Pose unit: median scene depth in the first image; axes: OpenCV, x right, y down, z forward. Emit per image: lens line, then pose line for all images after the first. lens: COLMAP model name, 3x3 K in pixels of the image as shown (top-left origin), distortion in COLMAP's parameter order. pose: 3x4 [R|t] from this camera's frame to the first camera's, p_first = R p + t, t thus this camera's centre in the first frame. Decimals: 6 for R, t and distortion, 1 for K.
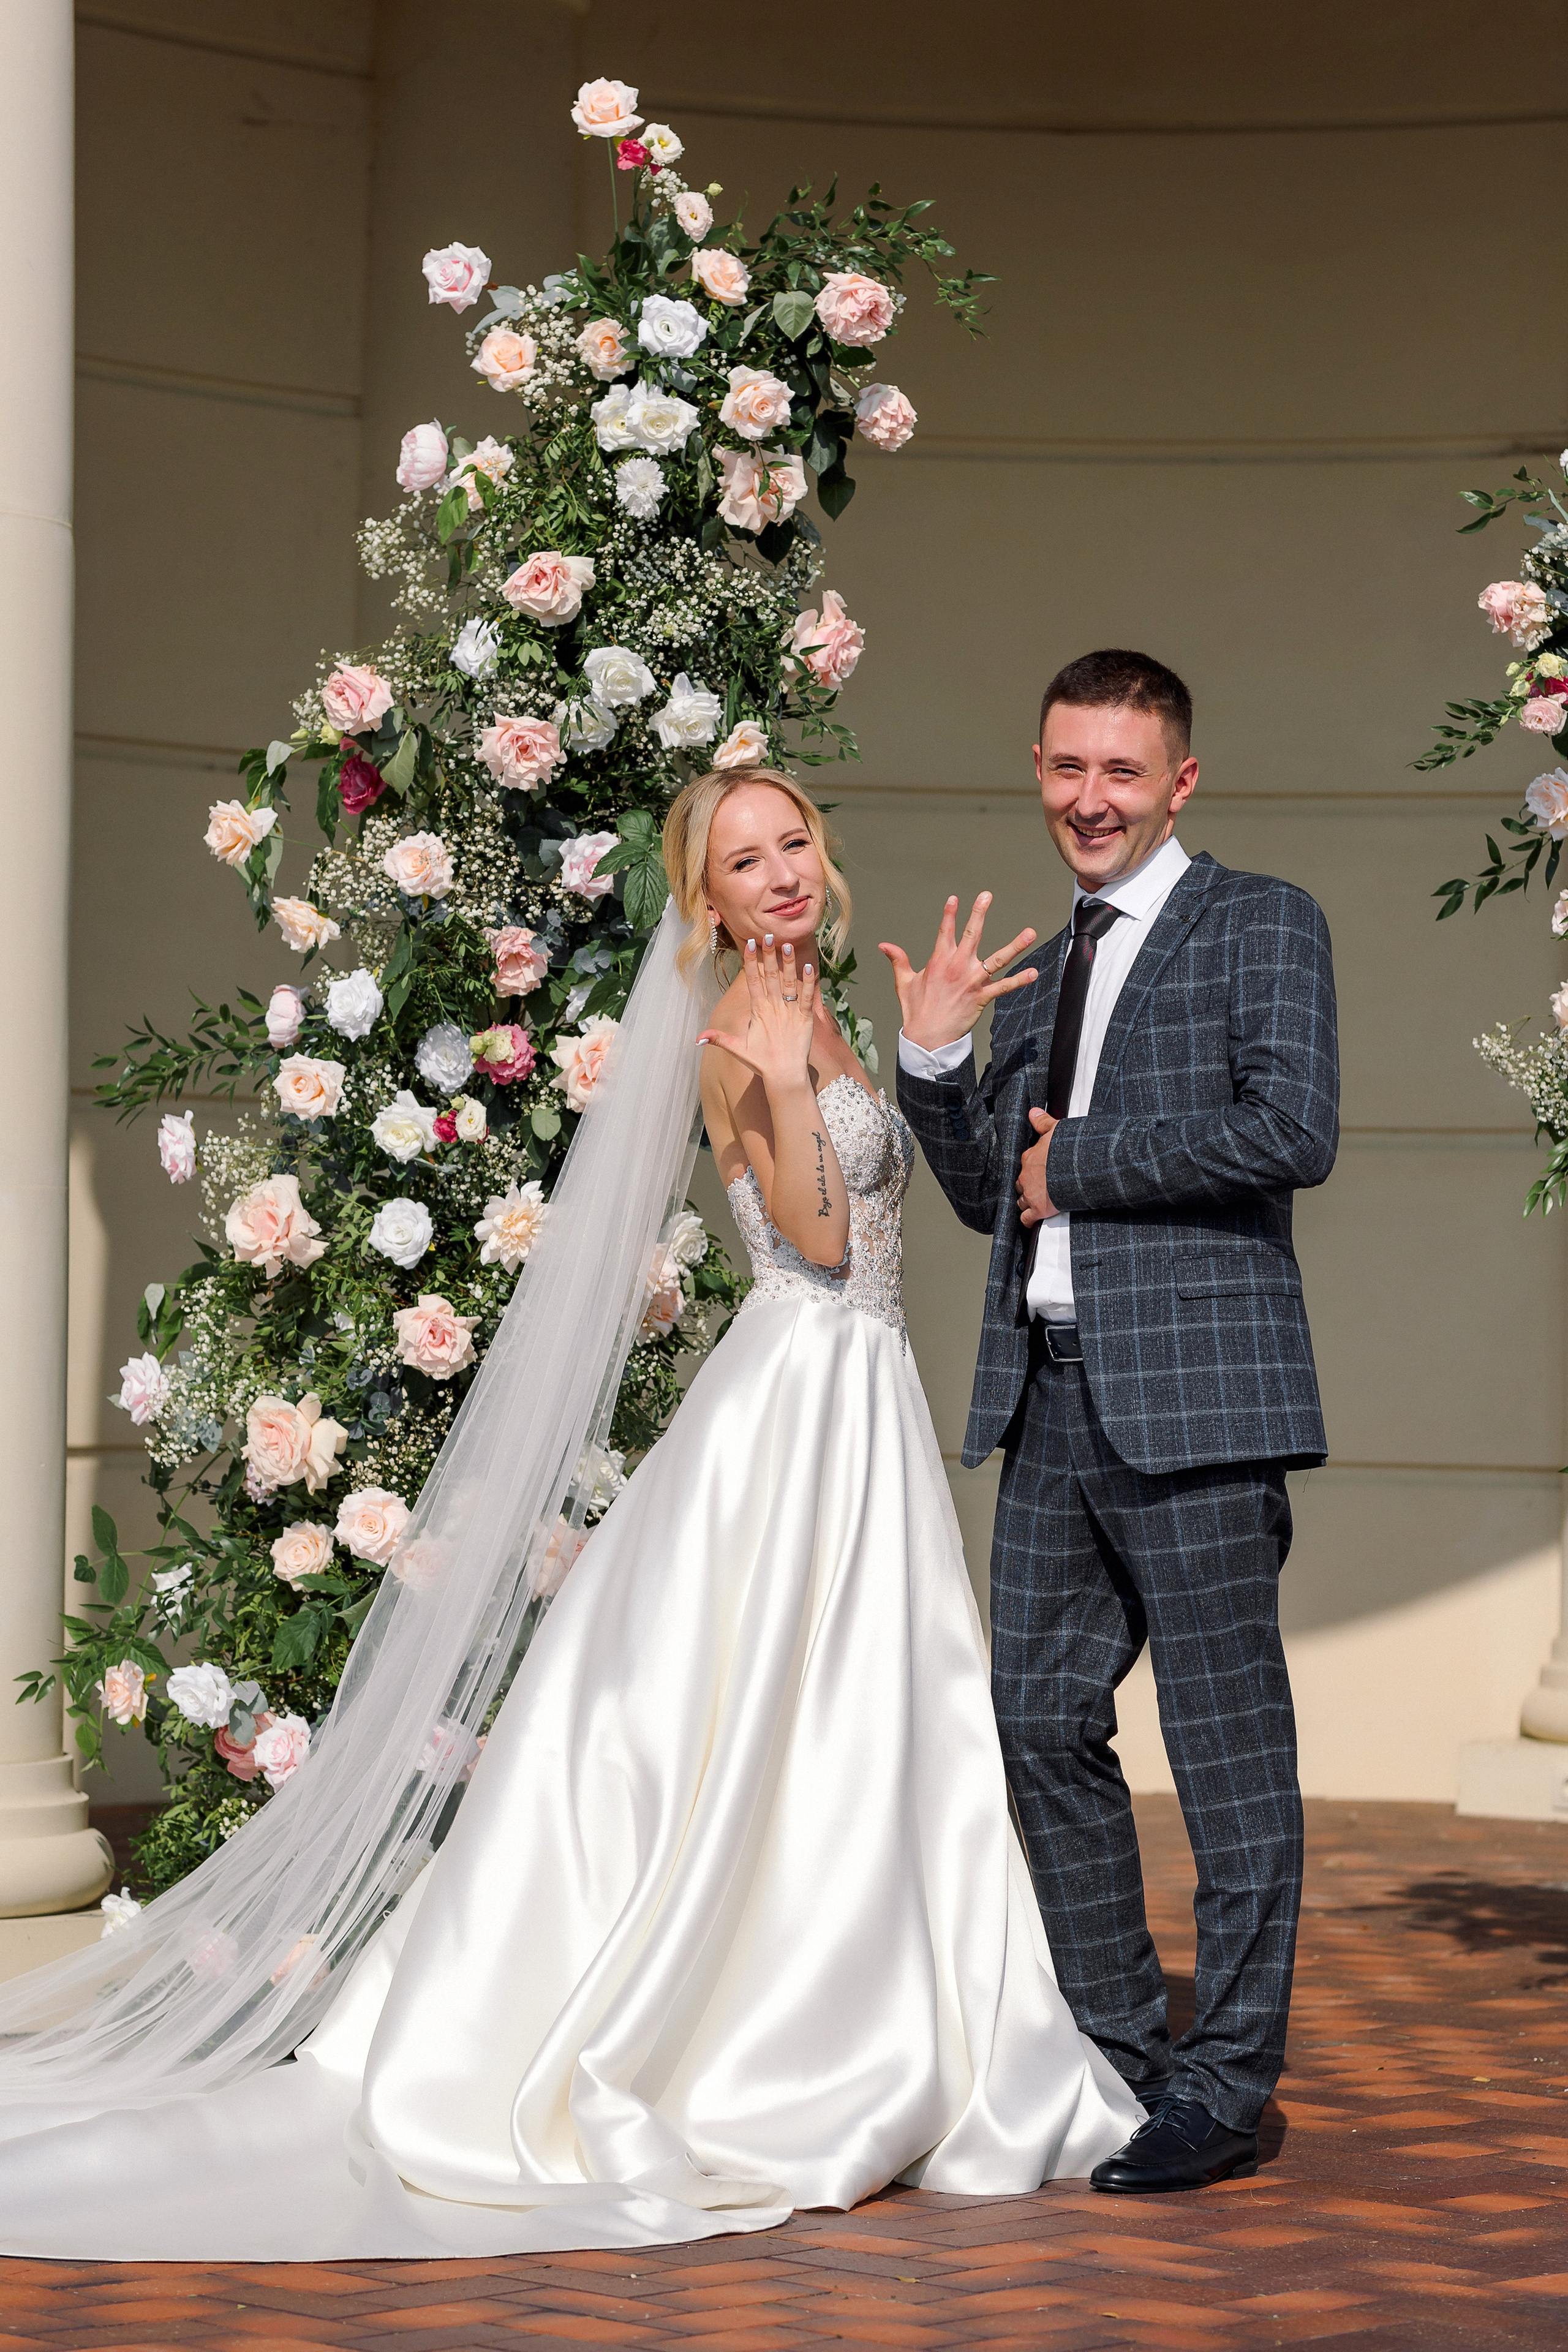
lens RADIAL K [[6146.0, 0, 514.2], [0, 6146.0, 1235.7], [0, 0, 1]] dist [-0.025889, 0.000000]
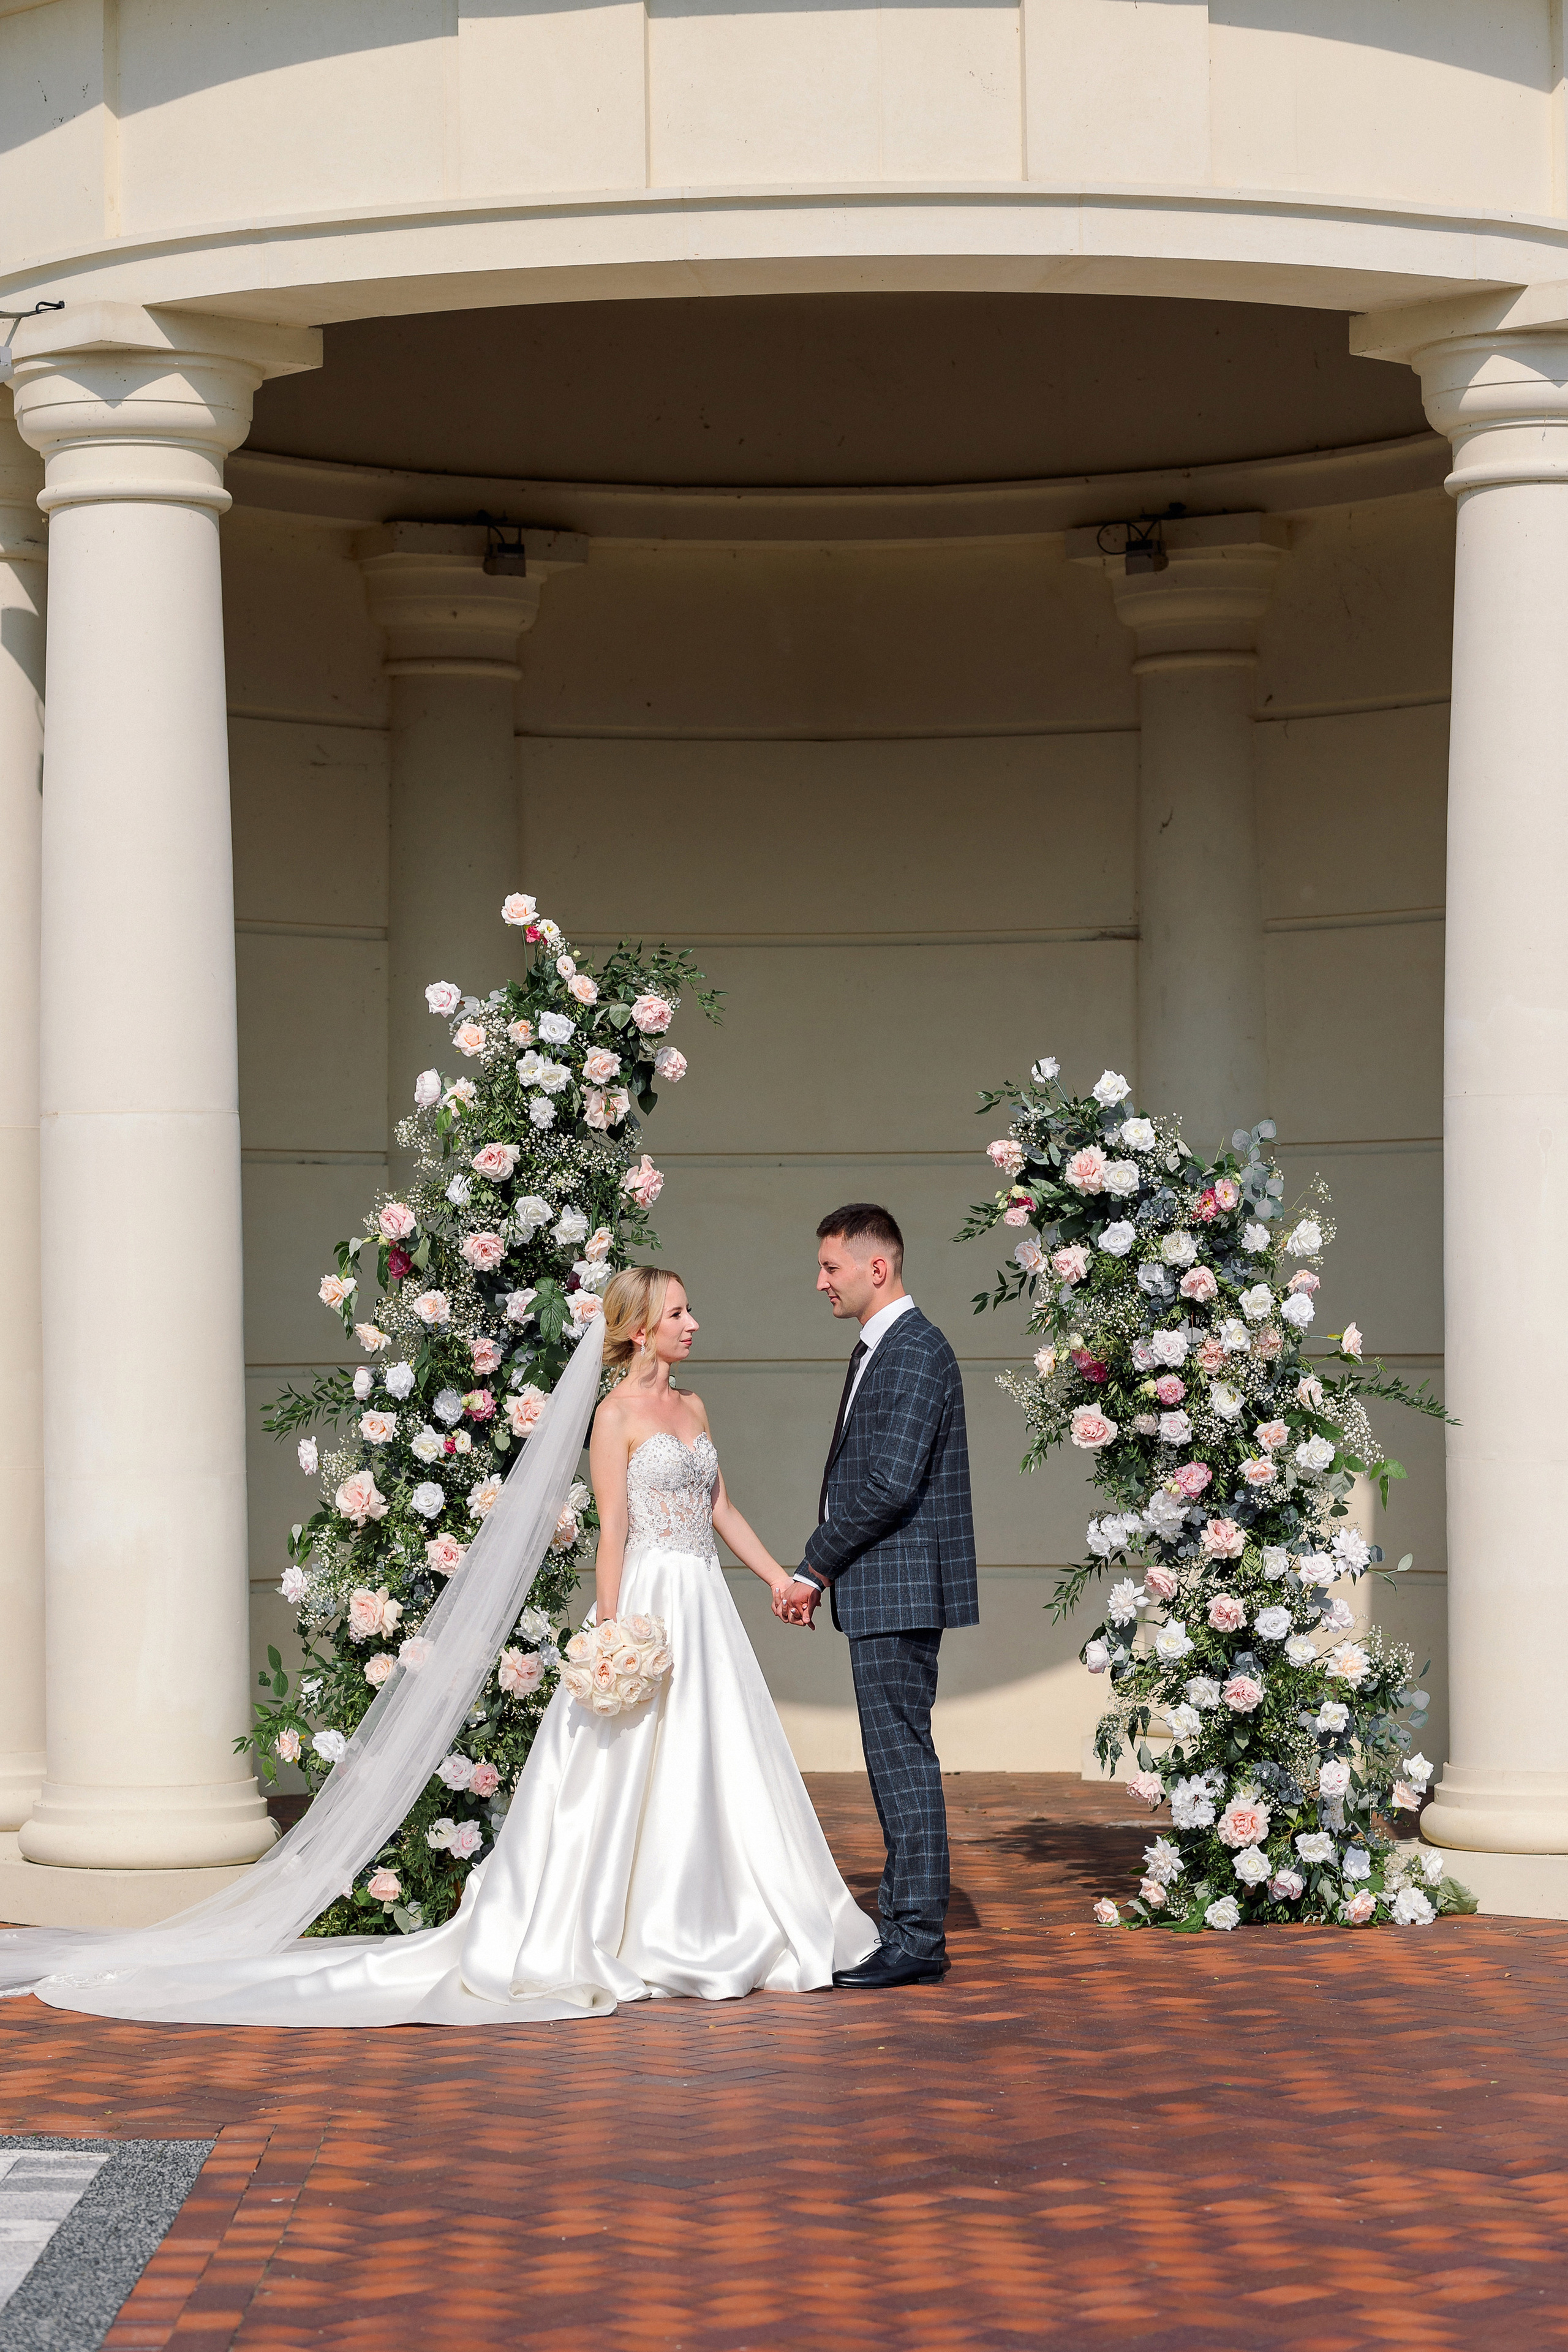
lens RADIAL K [[6520.4, 0, 677.6], [0, 6520.4, 1236.9], [0, 0, 1]] dist [0.027018, 0.000000]
pose [[0.999436, -0.026419, 0.020713, 0.019242], [0.026128, 0.999558, 0.014195, -0.108537], [-0.021079, -0.013646, 0.999685, -1.019145]]
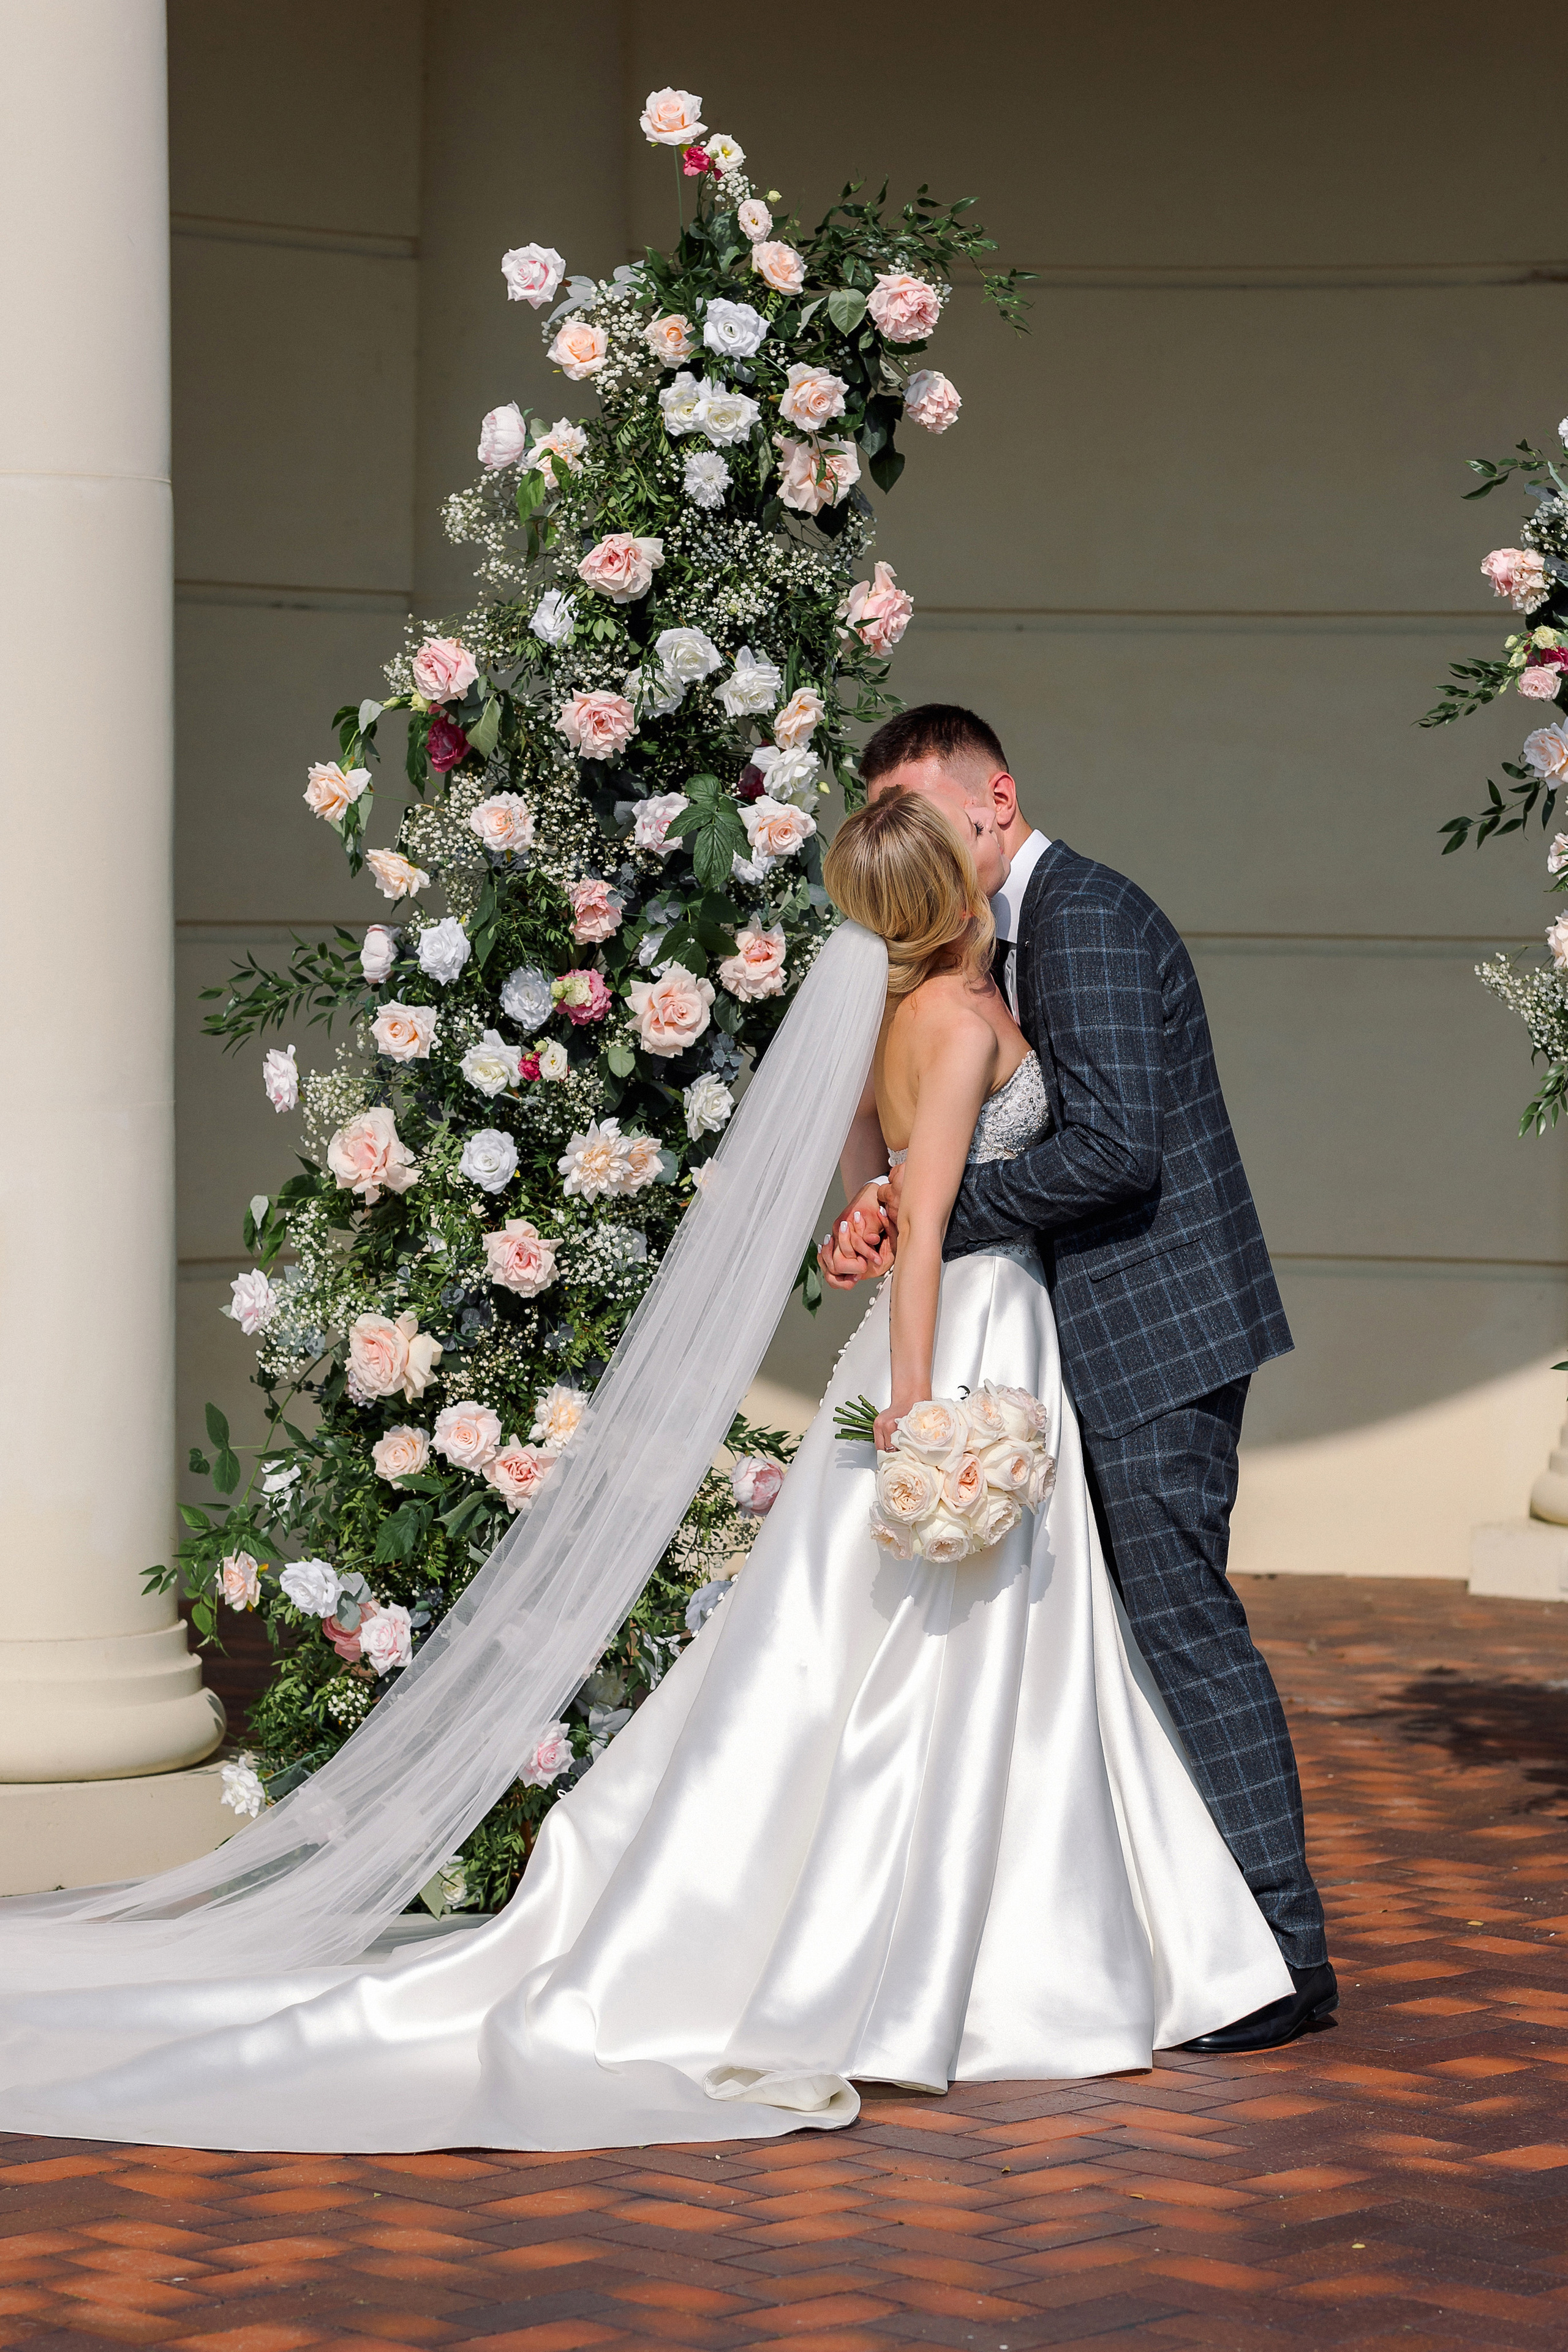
lens RADIAL K [[6520.4, 0, 603.1], [0, 6520.4, 1312.6], [0, 0, 1]] dist [0.027018, 0.000000]
pose [[0.999887, -0.007260, 0.013156, -0.013535], [0.006051, 0.995950, 0.089701, -0.077190], [-0.013754, -0.089611, 0.995882, -0.153626]]
